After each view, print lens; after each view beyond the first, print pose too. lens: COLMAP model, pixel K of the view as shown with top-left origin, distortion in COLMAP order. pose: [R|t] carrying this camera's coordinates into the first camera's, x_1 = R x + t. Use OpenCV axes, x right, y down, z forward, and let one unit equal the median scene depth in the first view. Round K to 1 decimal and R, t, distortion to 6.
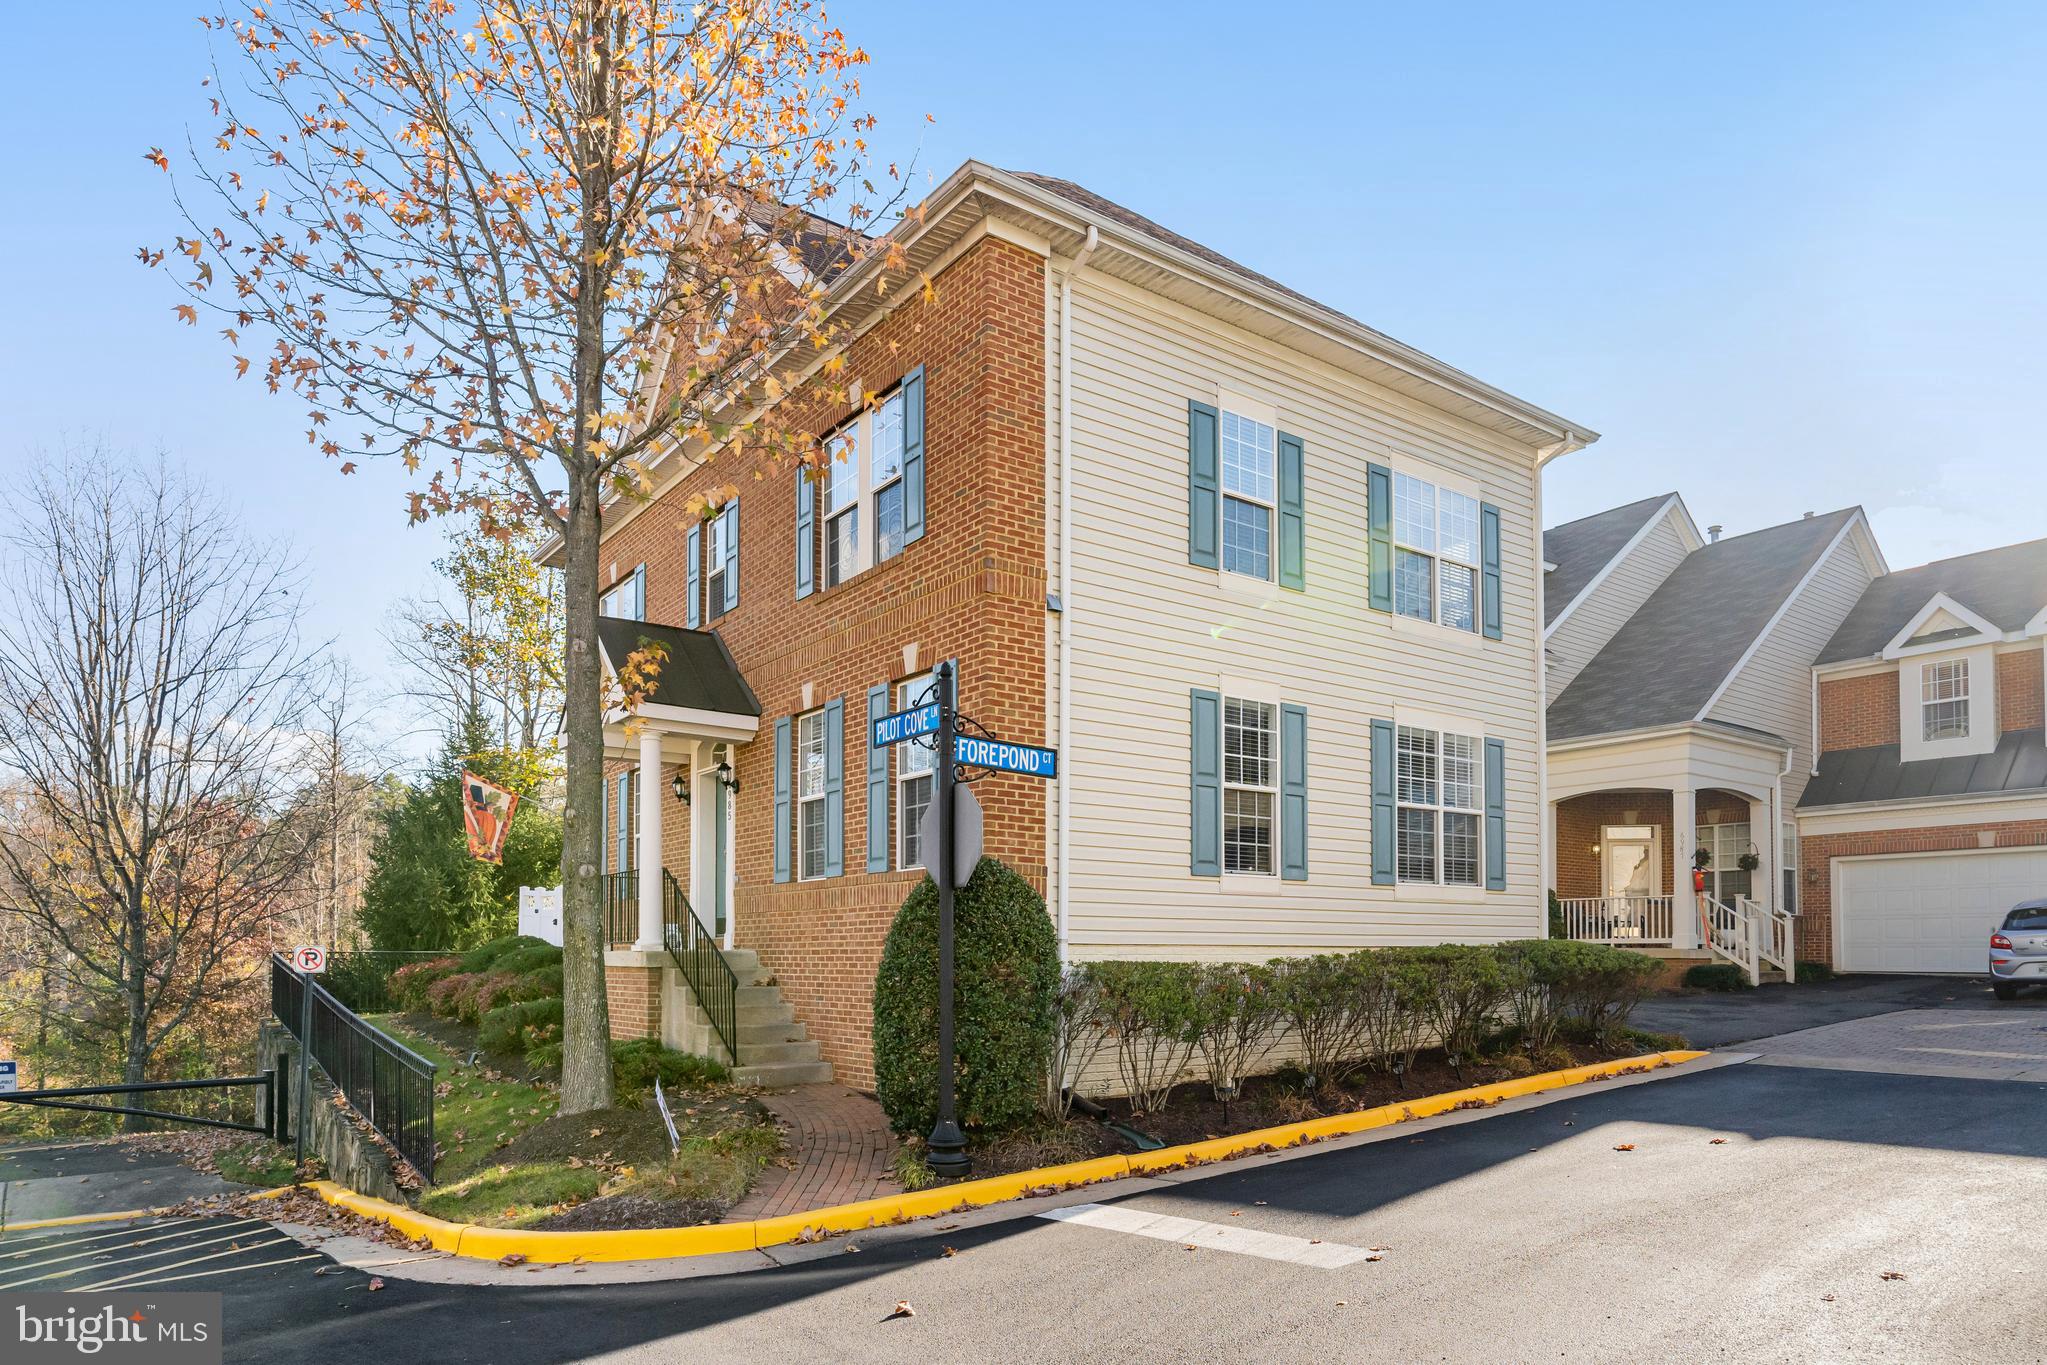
lens RADIAL K [[1271.0, 0, 1033.4], [0, 1271.0, 941.0], [0, 0, 1]] dist [0.004500, -0.000372]
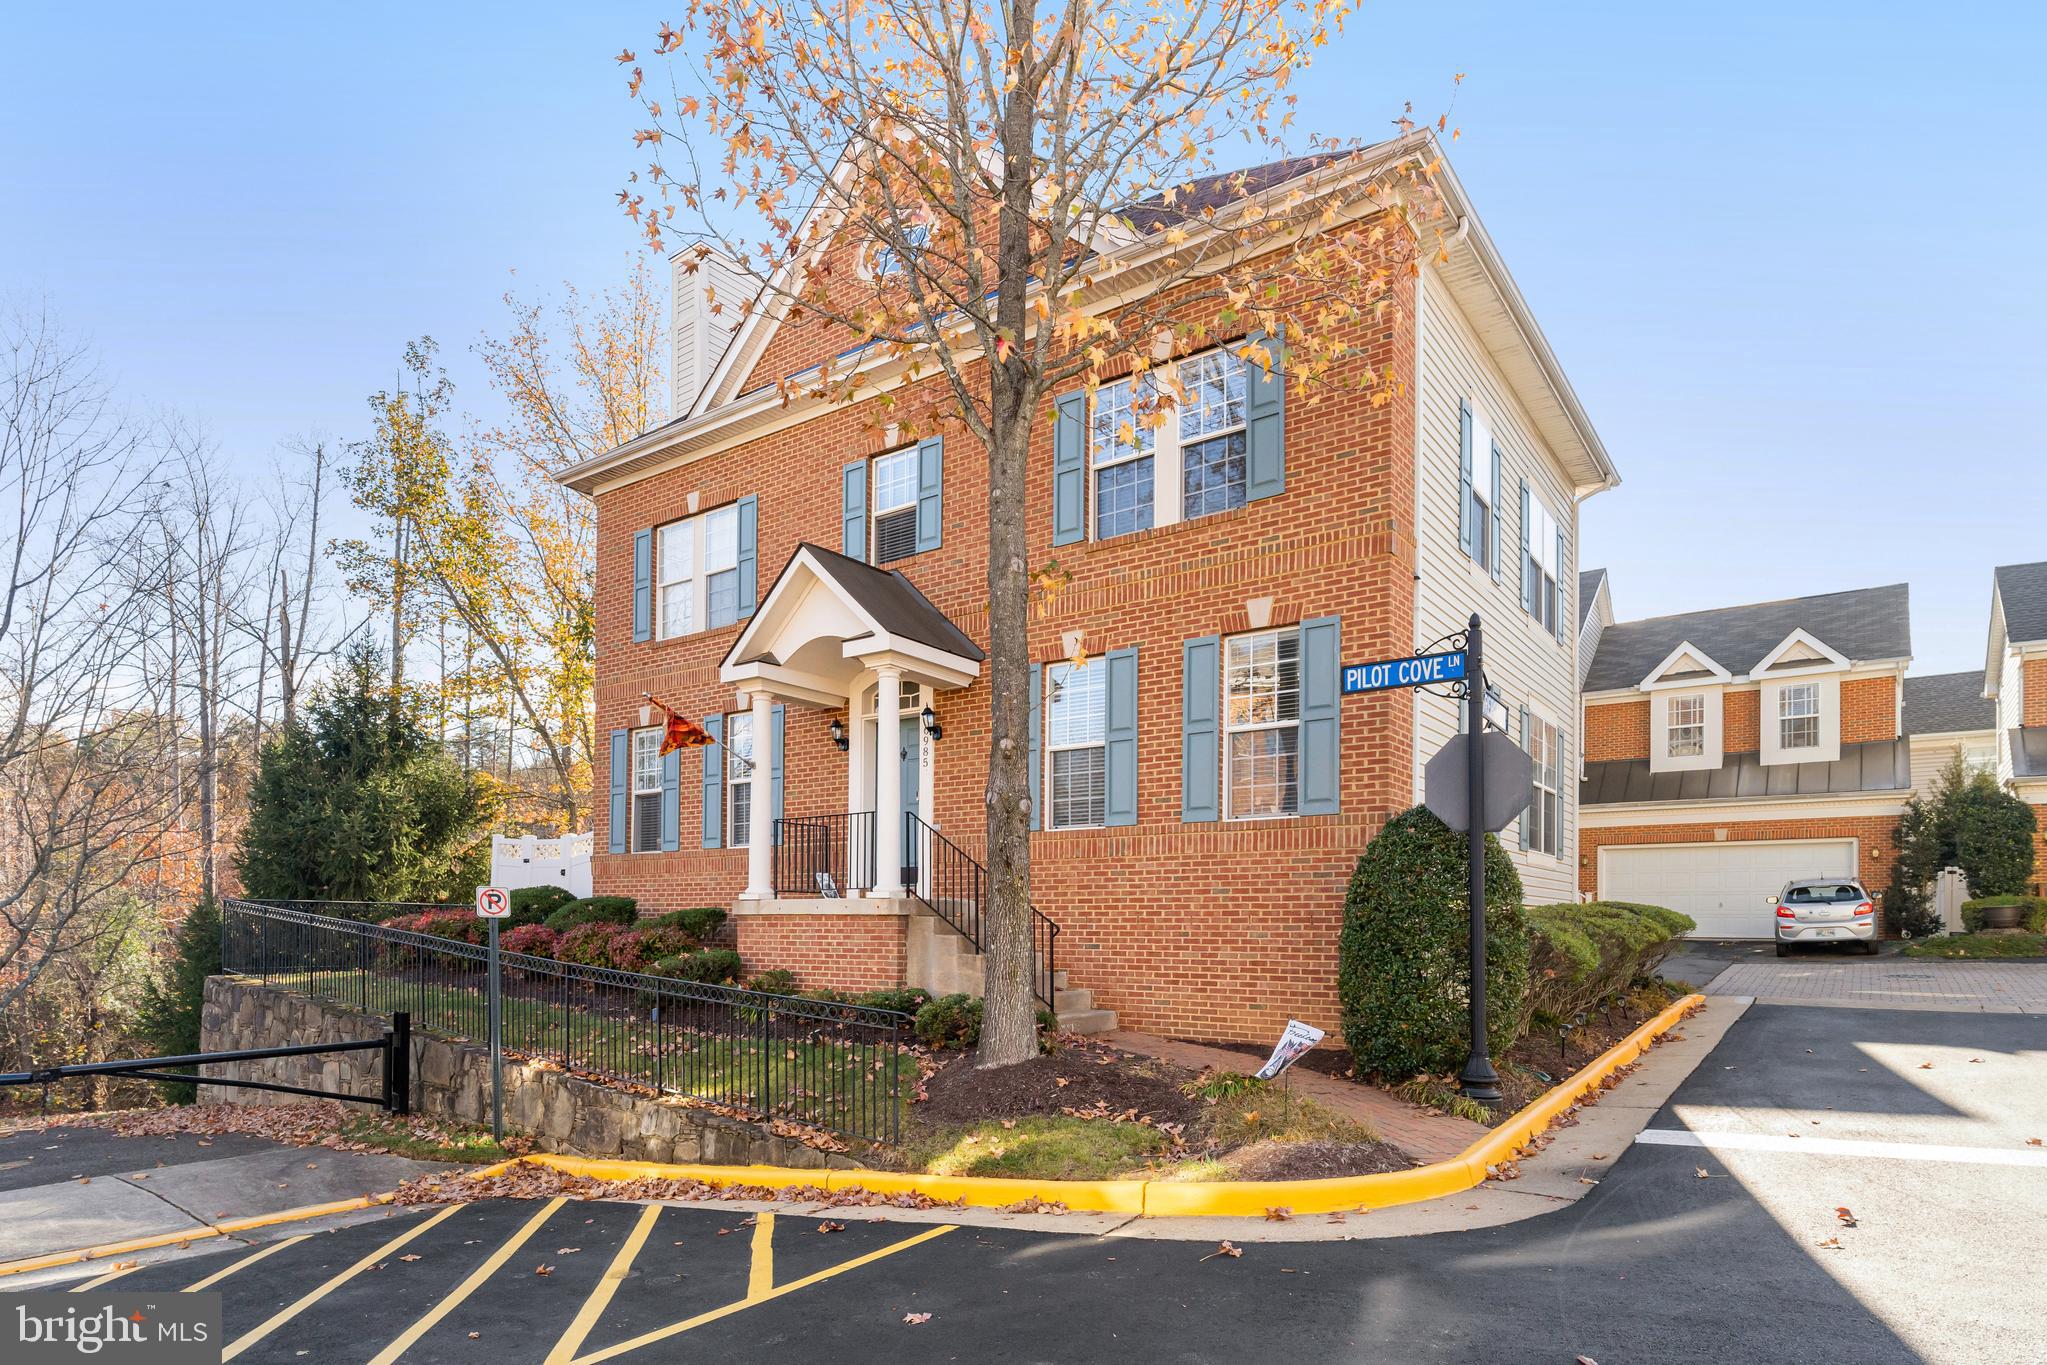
lens RADIAL K [[1149.5, 0, 1028.2], [0, 1149.5, 924.1], [0, 0, 1]] dist [0.013213, 0.000371]
pose [[0.955593, 0.010096, 0.294518, -0.405186], [-0.012621, 0.999898, 0.006673, 0.018084], [-0.294421, -0.010094, 0.955623, 0.125103]]
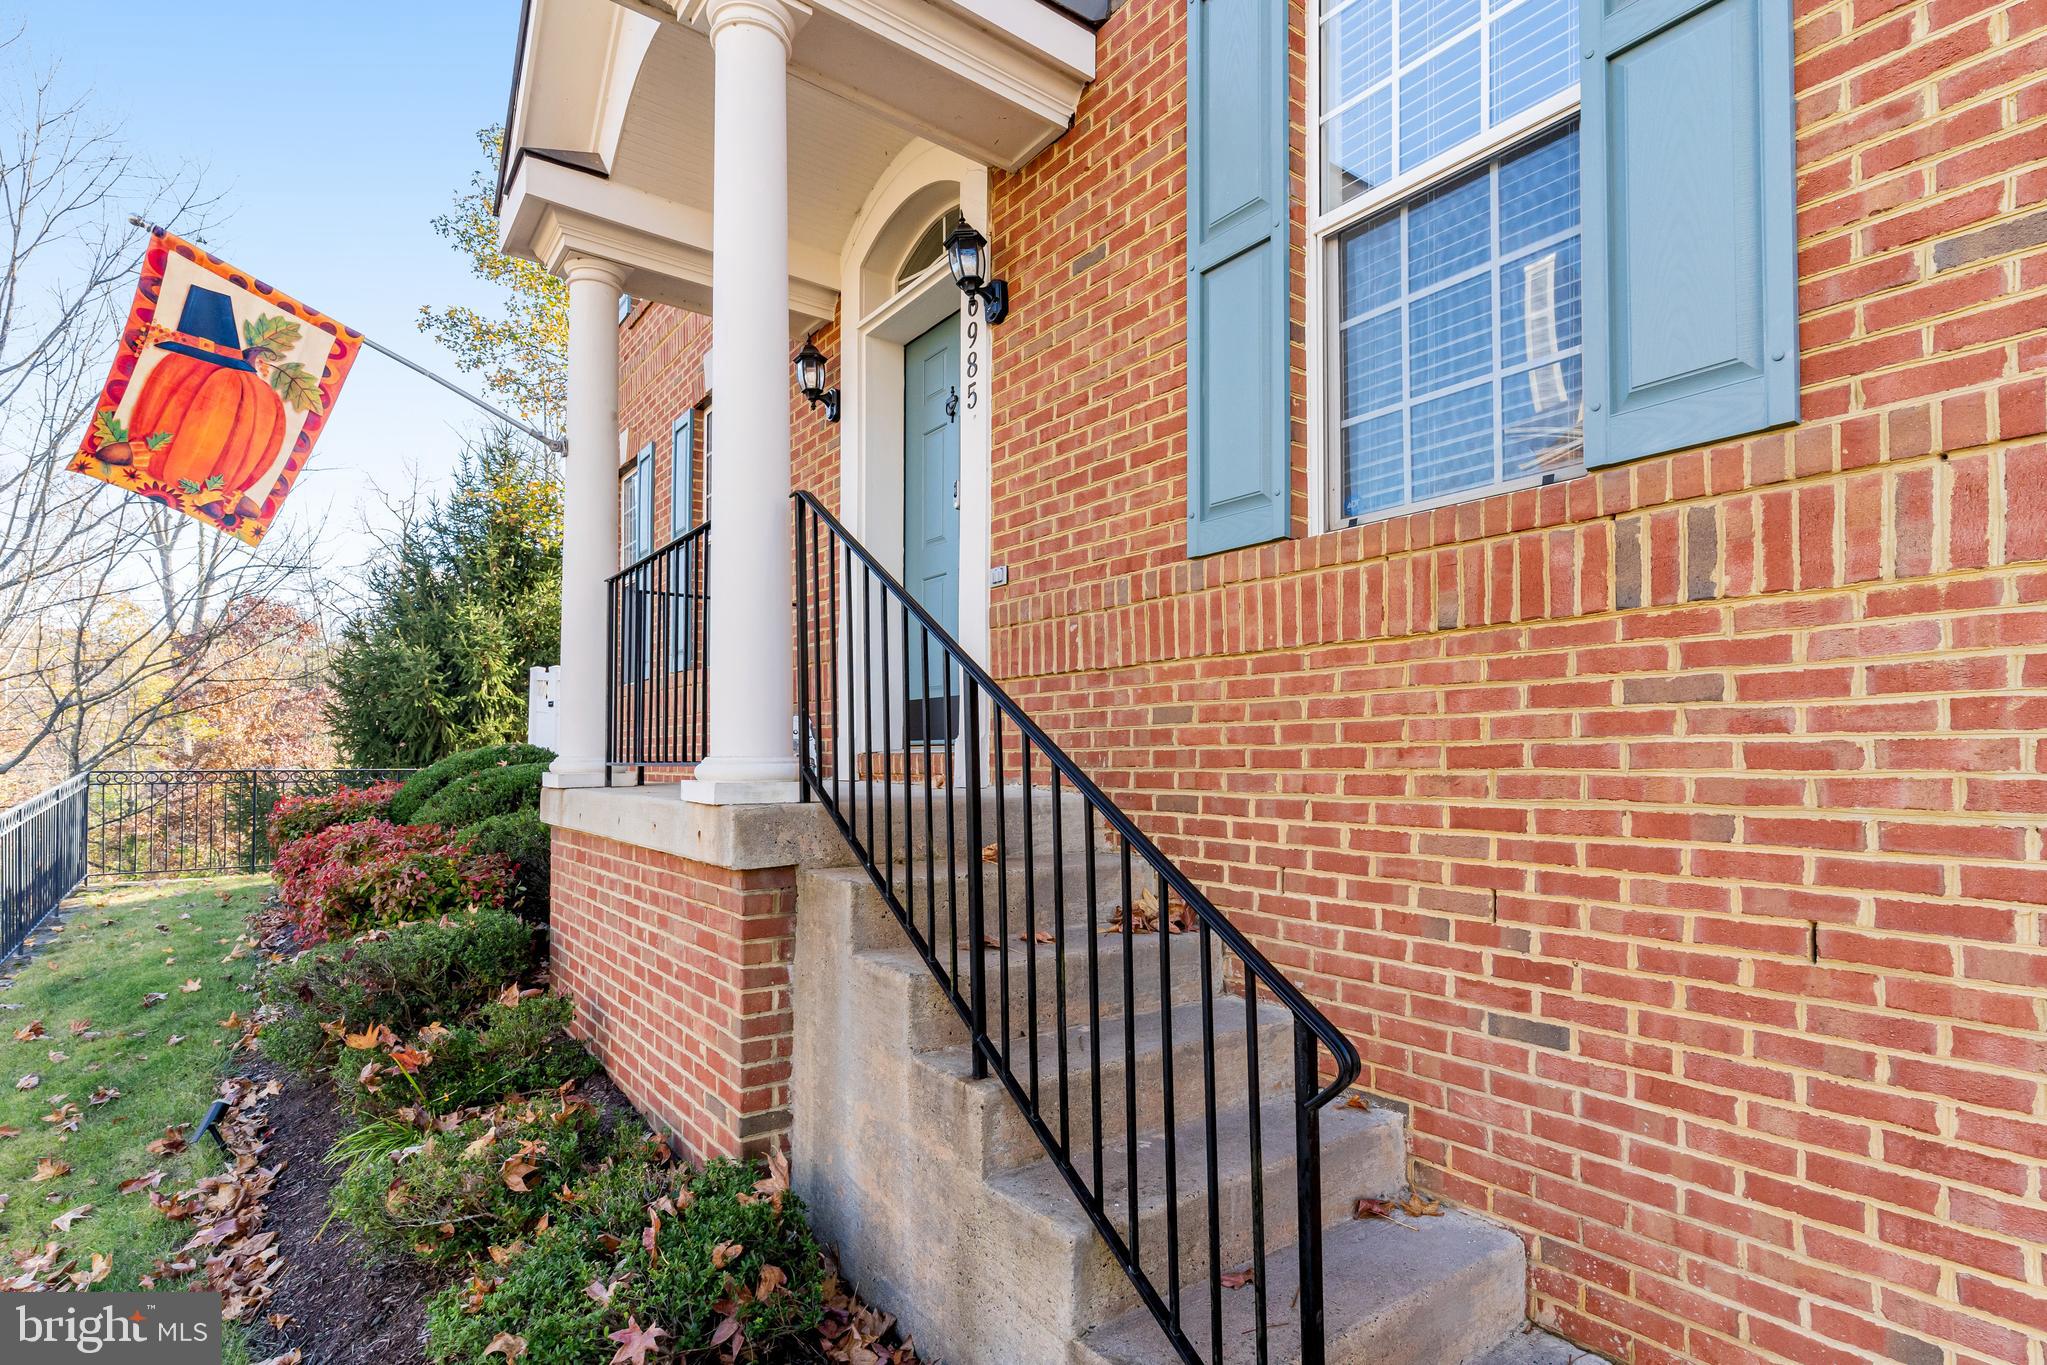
lens RADIAL K [[1022.8, 0, 1065.2], [0, 1022.8, 760.4], [0, 0, 1]] dist [-0.000544, -0.000259]
pose [[0.999727, -0.000961, 0.023364, -0.211468], [0.000642, 0.999906, 0.013665, -0.003352], [-0.023375, -0.013646, 0.999634, 0.690835]]
